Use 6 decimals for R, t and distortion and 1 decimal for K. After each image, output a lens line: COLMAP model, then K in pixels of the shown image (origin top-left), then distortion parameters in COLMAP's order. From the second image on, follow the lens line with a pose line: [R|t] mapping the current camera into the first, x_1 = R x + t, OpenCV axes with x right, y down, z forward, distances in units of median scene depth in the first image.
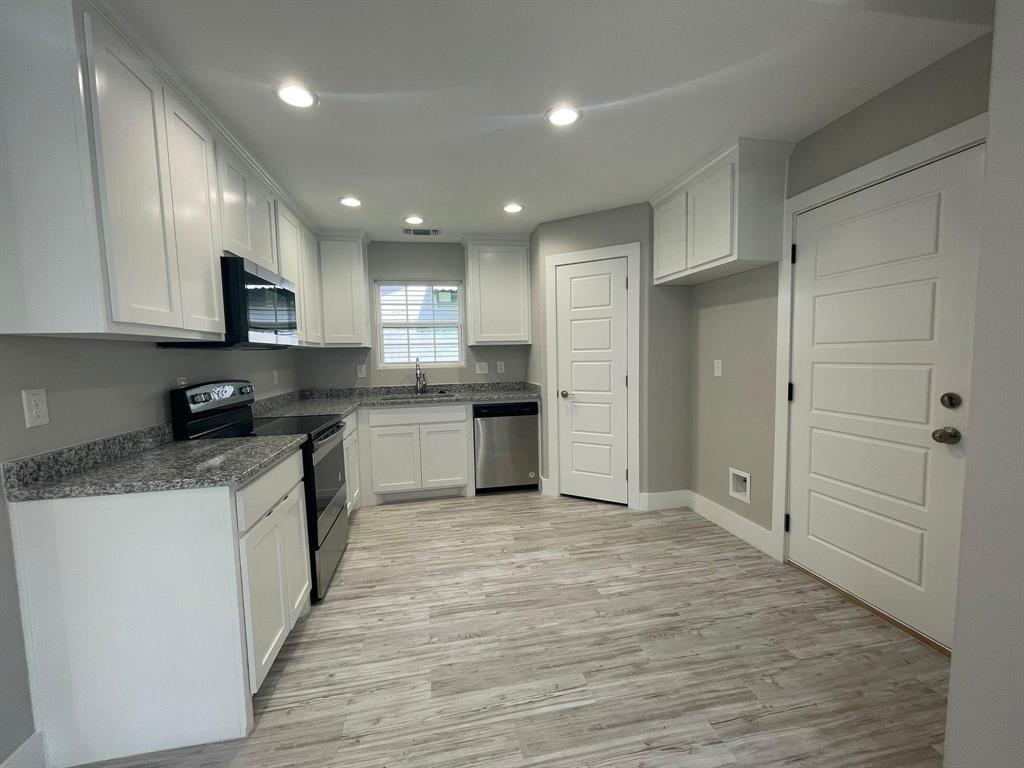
lens RADIAL K [[414.1, 0, 510.6], [0, 414.1, 386.5], [0, 0, 1]] dist [-0.001959, 0.000890]
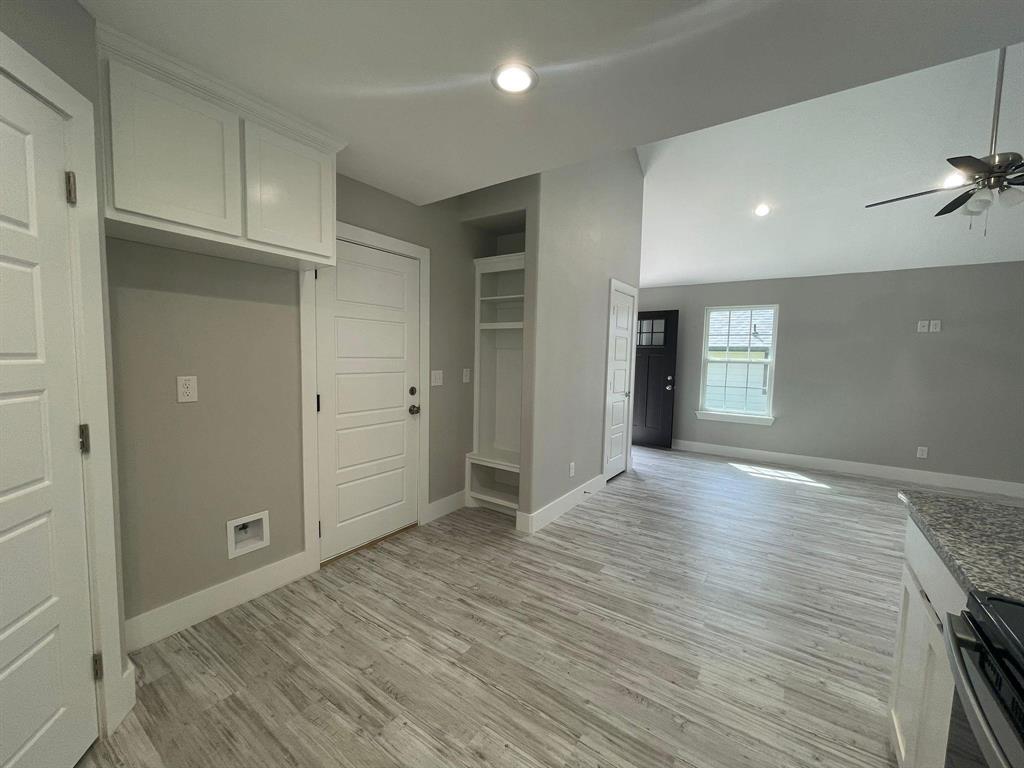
lens RADIAL K [[414.1, 0, 510.6], [0, 414.1, 386.5], [0, 0, 1]] dist [-0.001959, 0.000890]
pose [[-0.698797, -0.045299, 0.713884, -0.349362], [0.050434, 0.992389, 0.112339, -0.105006], [-0.713540, 0.114506, -0.691194, 1.196134]]
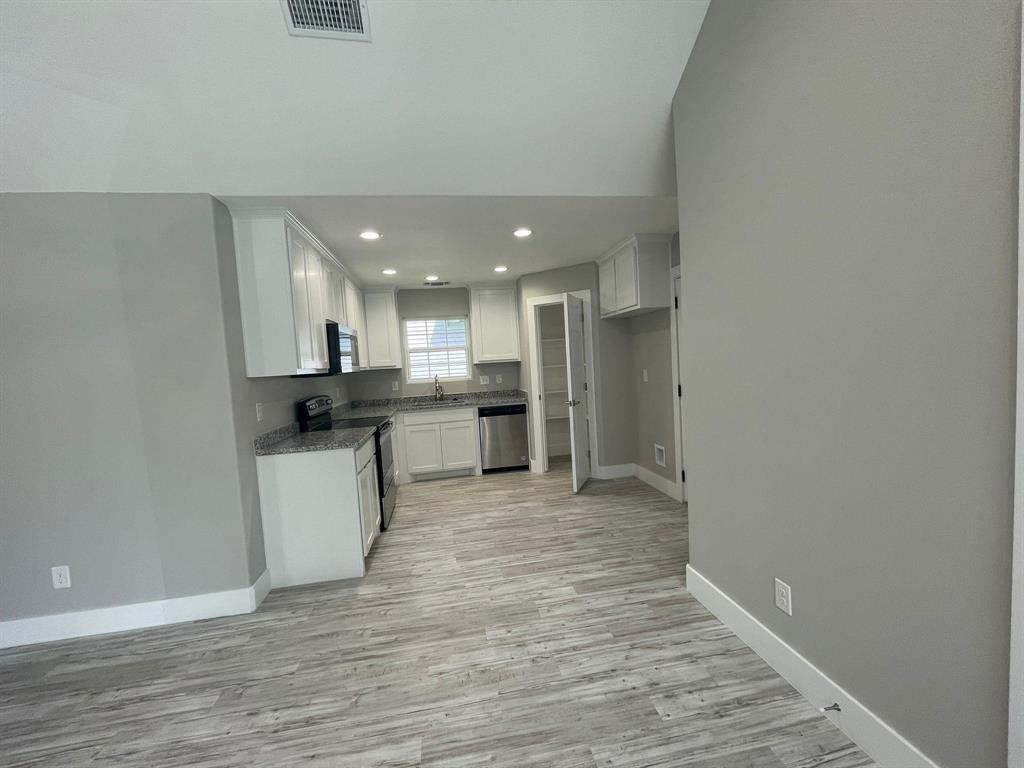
lens RADIAL K [[414.1, 0, 510.6], [0, 414.1, 386.5], [0, 0, 1]] dist [-0.001959, 0.000890]
pose [[0.999082, -0.034800, -0.024978, 0.071831], [0.034372, 0.999258, -0.017353, 0.001923], [0.025564, 0.016479, 0.999537, -0.499302]]
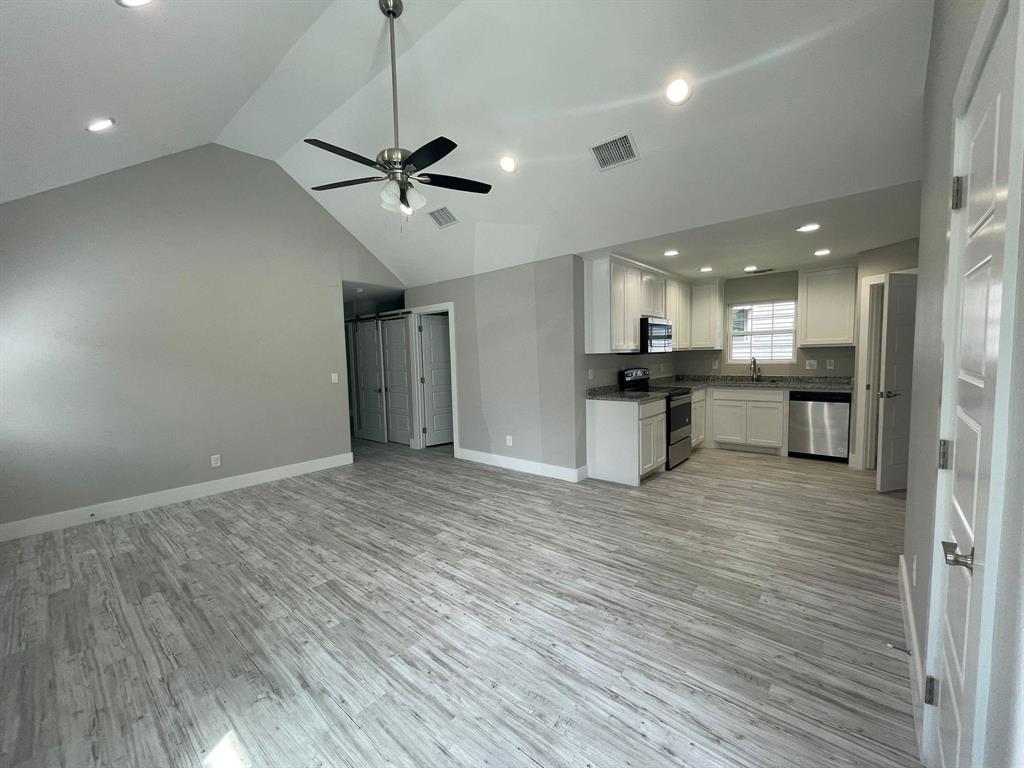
lens RADIAL K [[414.1, 0, 510.6], [0, 414.1, 386.5], [0, 0, 1]] dist [-0.001959, 0.000890]
pose [[0.619995, 0.064993, -0.781910, 0.567328], [-0.047934, 0.997839, 0.044933, 0.015731], [0.783140, 0.009622, 0.621770, -0.830560]]
